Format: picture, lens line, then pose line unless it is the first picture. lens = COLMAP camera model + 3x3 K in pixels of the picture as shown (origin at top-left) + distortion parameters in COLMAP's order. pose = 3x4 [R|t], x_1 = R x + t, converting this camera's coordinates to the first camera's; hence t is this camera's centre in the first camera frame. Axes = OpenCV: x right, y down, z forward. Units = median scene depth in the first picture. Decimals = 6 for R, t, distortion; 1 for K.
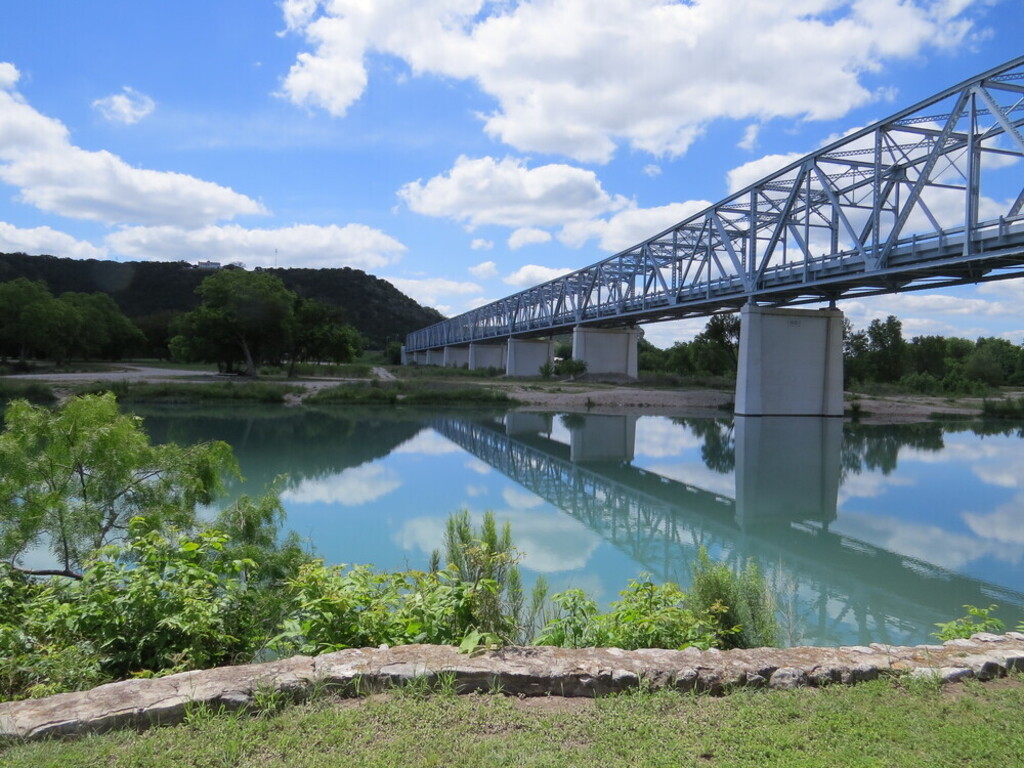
lens RADIAL K [[743.8, 0, 514.0], [0, 743.8, 380.1], [0, 0, 1]] dist [-0.022515, 0.008155]
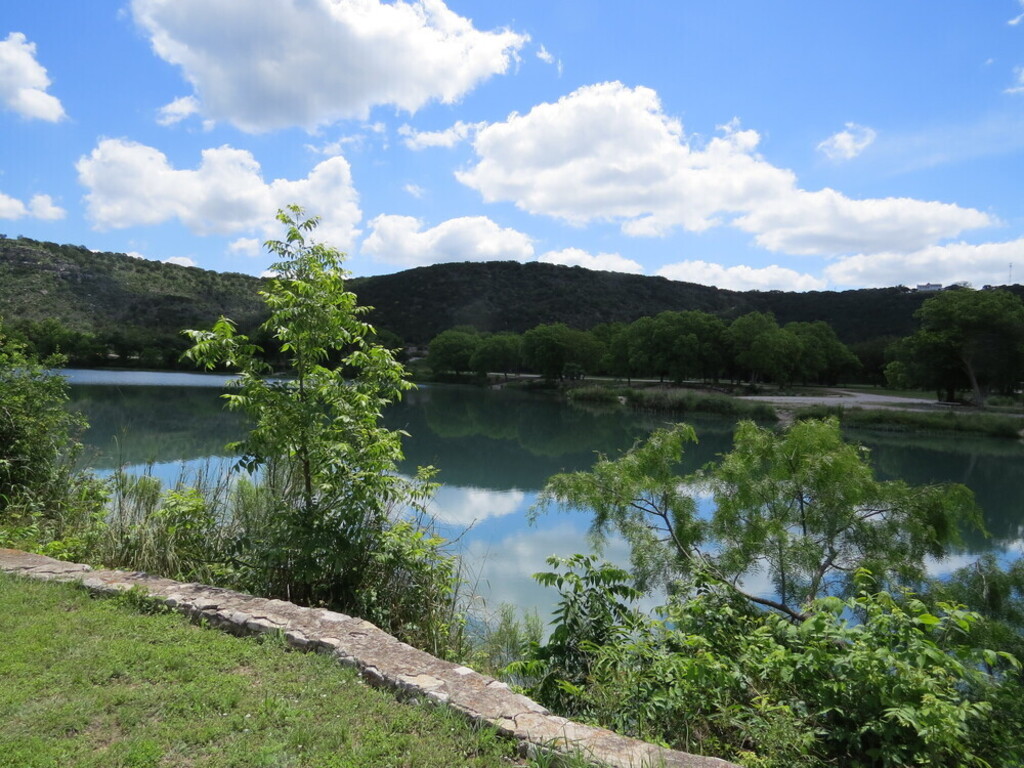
lens RADIAL K [[743.8, 0, 514.0], [0, 743.8, 380.1], [0, 0, 1]] dist [-0.022515, 0.008155]
pose [[0.622368, 0.016073, -0.782560, -0.064701], [-0.043661, 0.998945, -0.014207, 0.000393], [0.781506, 0.043009, 0.622413, 0.099117]]
